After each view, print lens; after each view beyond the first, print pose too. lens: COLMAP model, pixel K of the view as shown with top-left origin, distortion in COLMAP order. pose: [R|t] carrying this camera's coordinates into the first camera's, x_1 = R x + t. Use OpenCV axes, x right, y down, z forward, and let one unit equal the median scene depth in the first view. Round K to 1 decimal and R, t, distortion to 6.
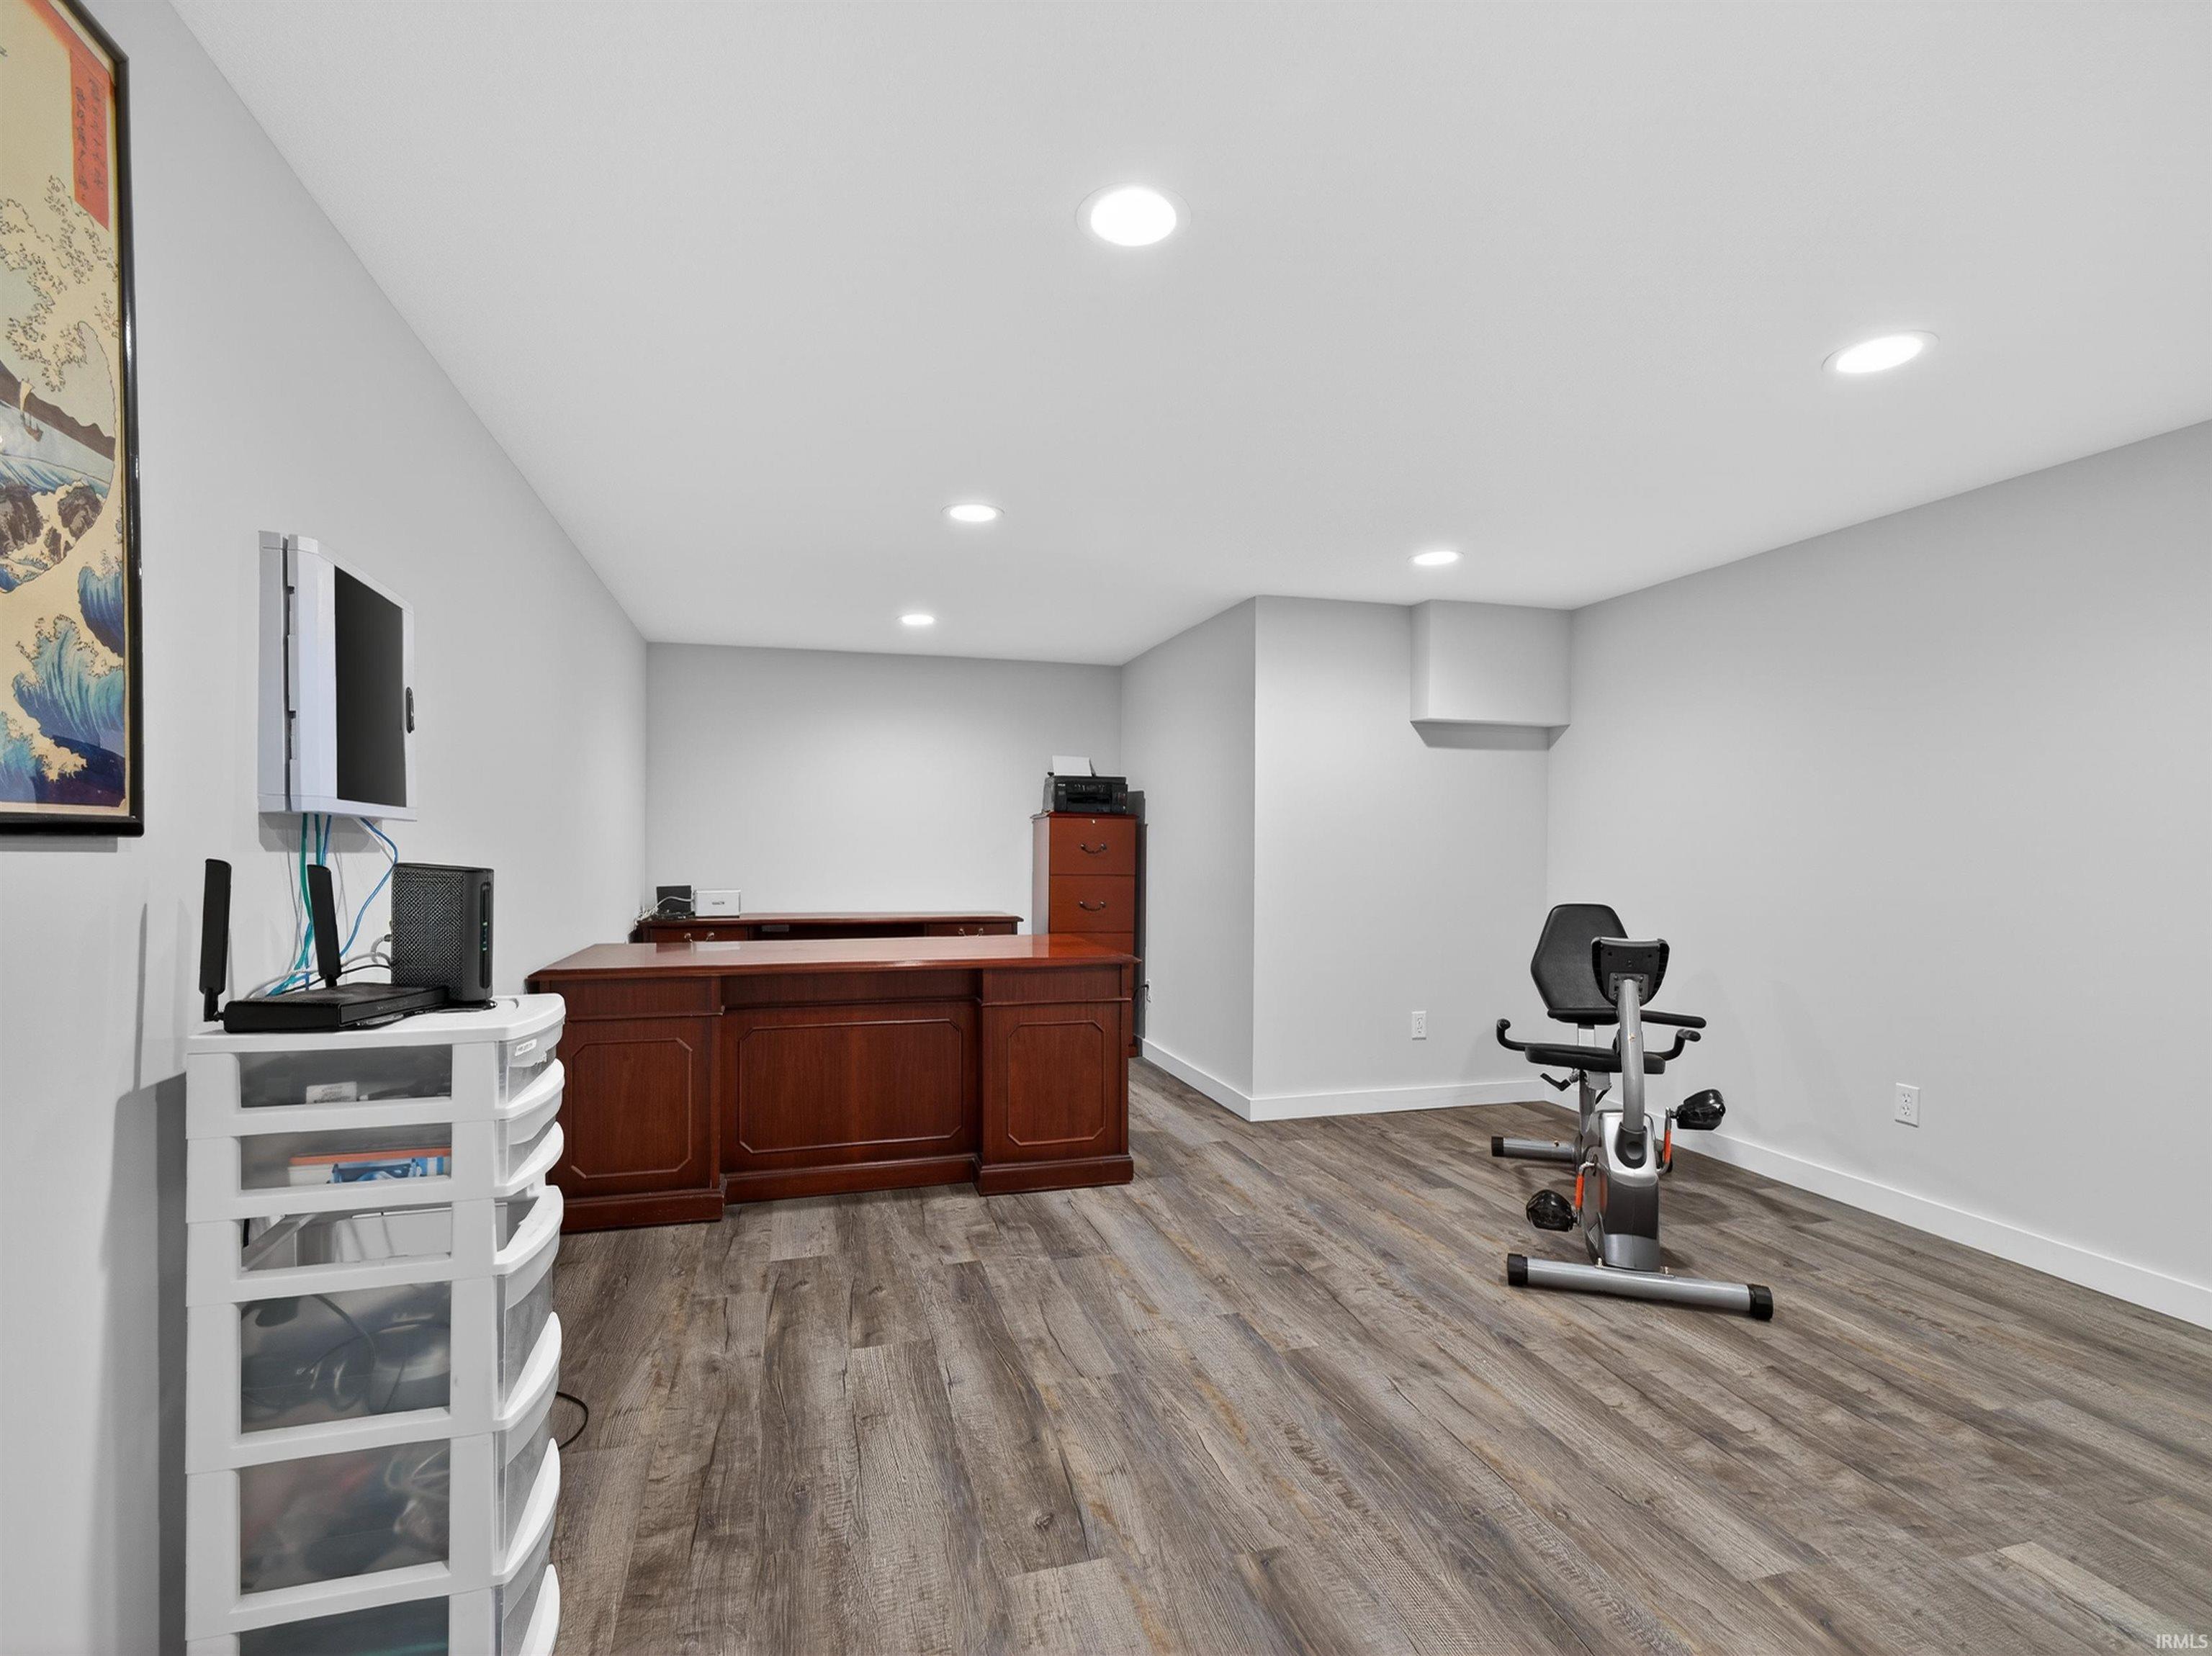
lens RADIAL K [[1071.0, 0, 1106.3], [0, 1071.0, 838.8], [0, 0, 1]] dist [0.020096, 0.000238]
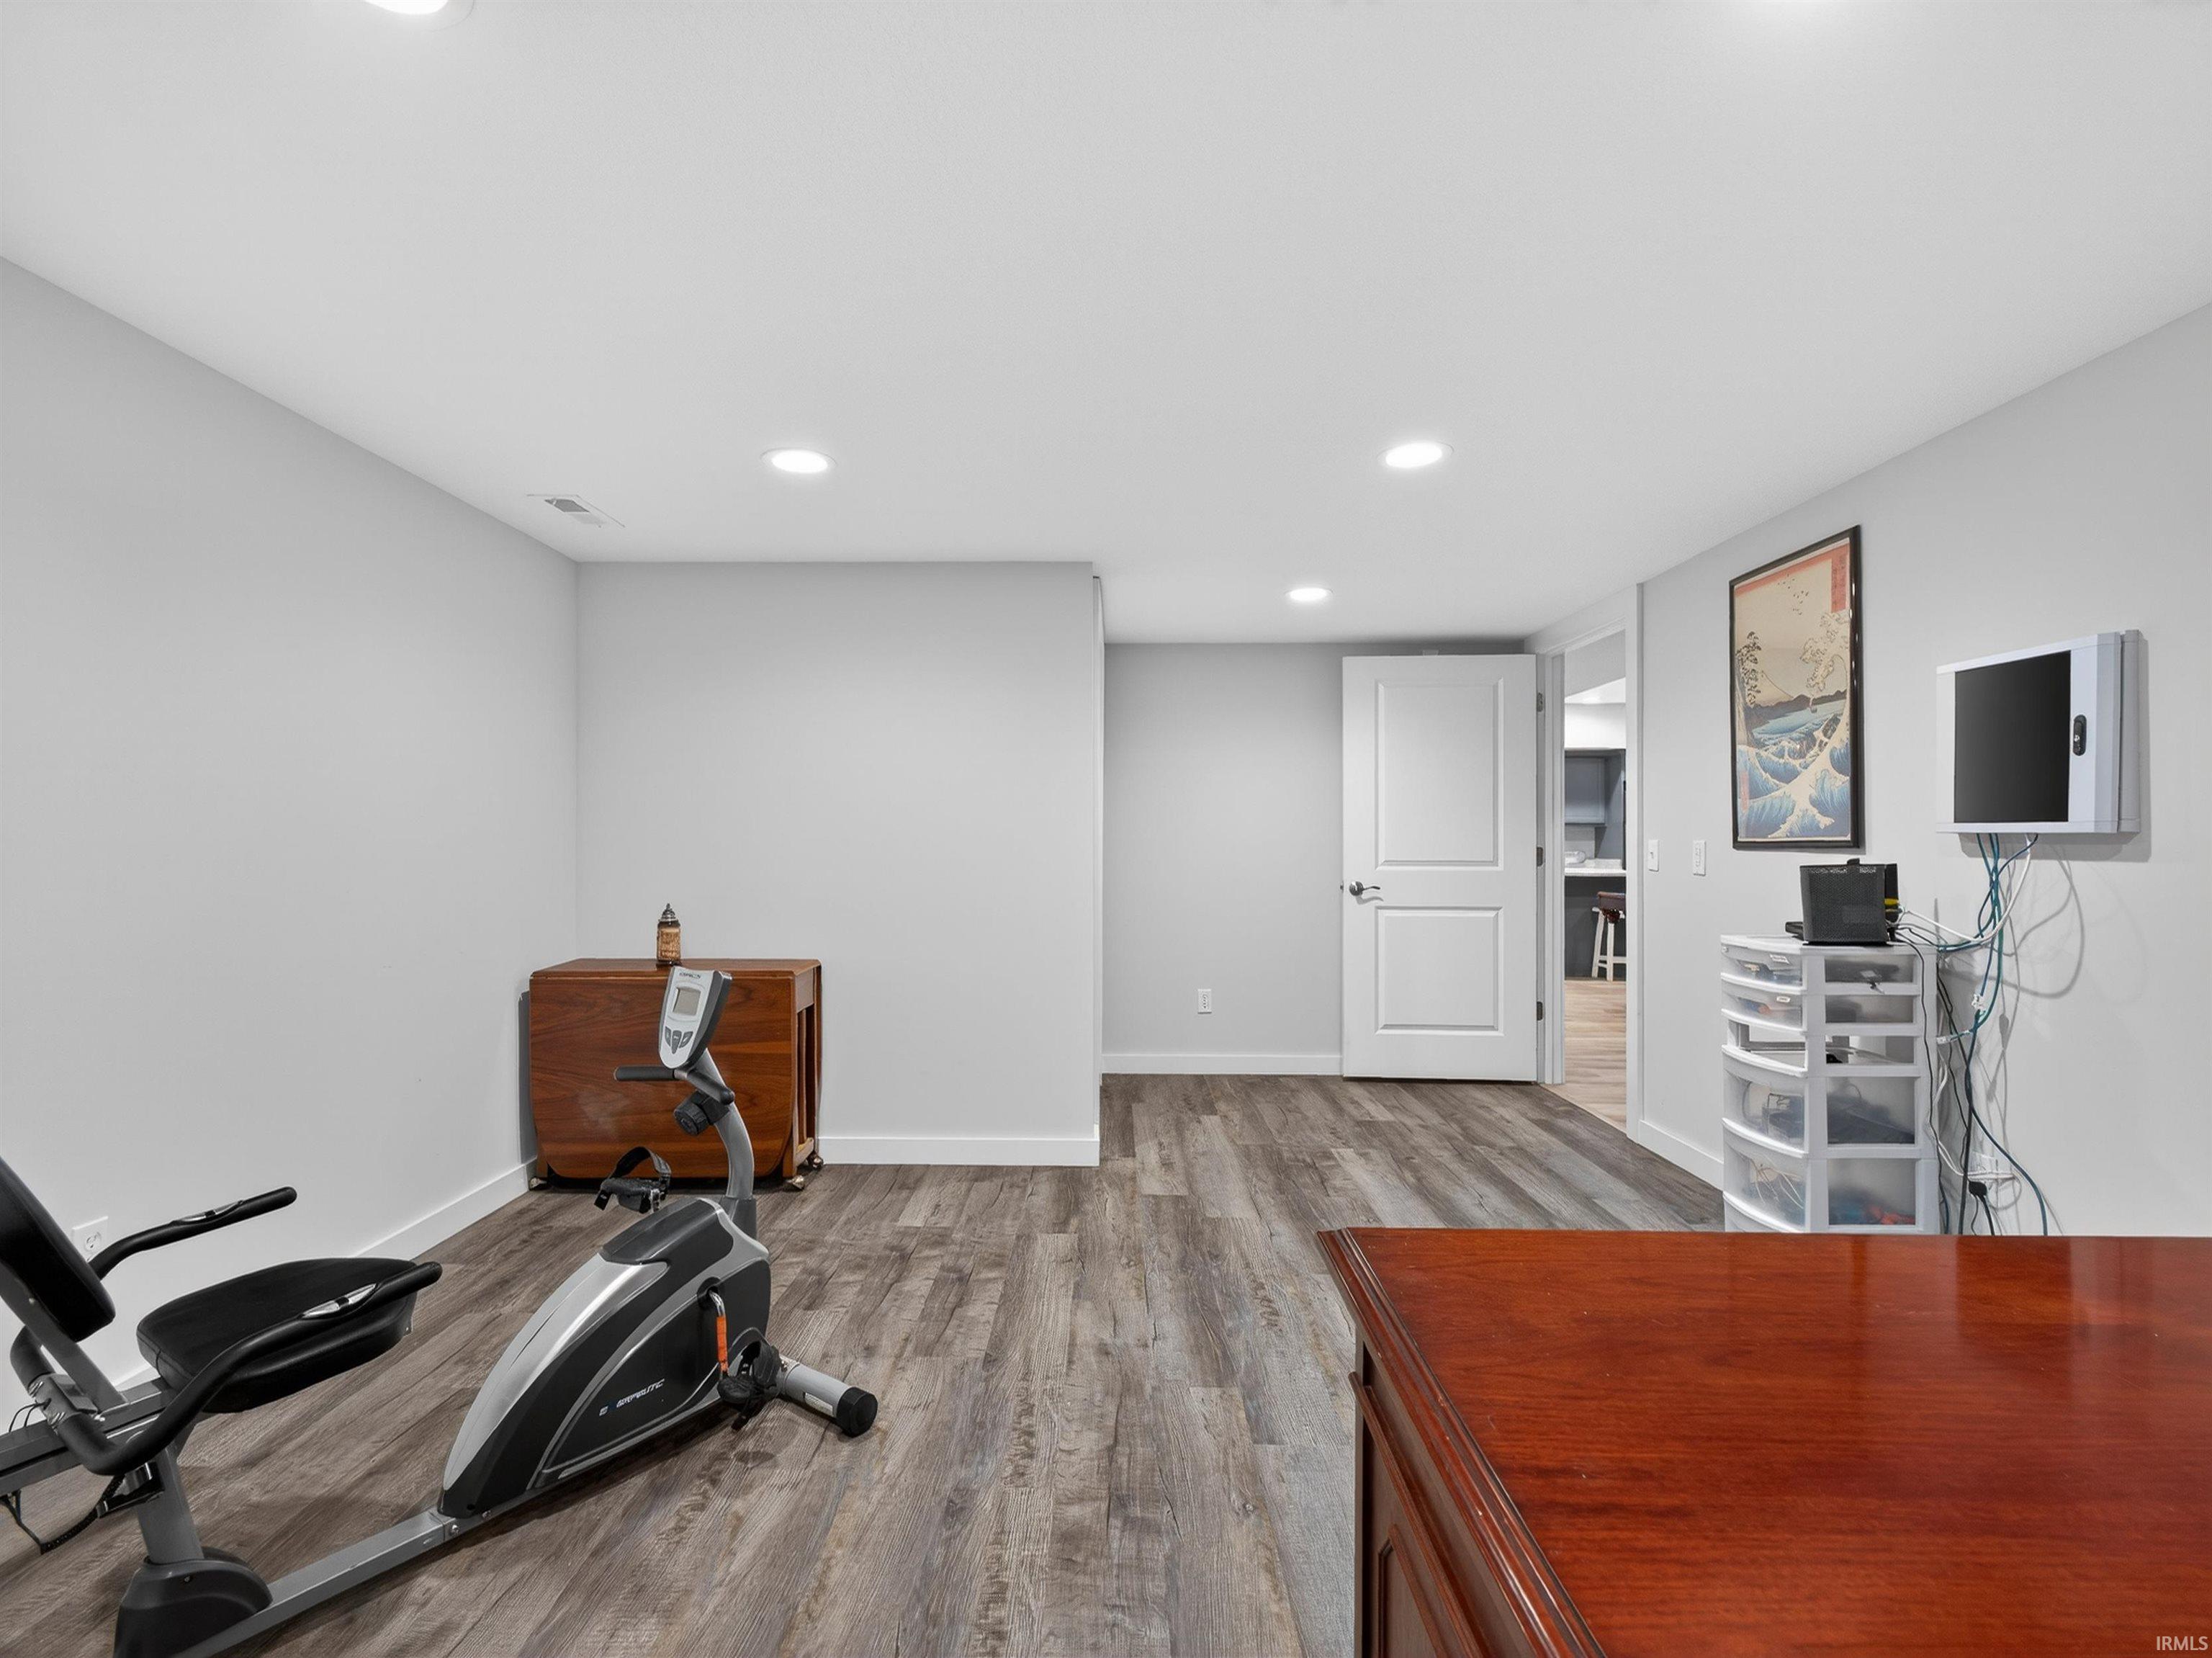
lens RADIAL K [[1071.1, 0, 1107.9], [0, 1071.1, 832.4], [0, 0, 1]] dist [0.020096, 0.000238]
pose [[-0.957476, -0.006629, 0.288438, 0.001386], [-0.011133, 0.999840, -0.013977, 0.009696], [-0.288300, -0.016594, -0.957396, 2.104512]]
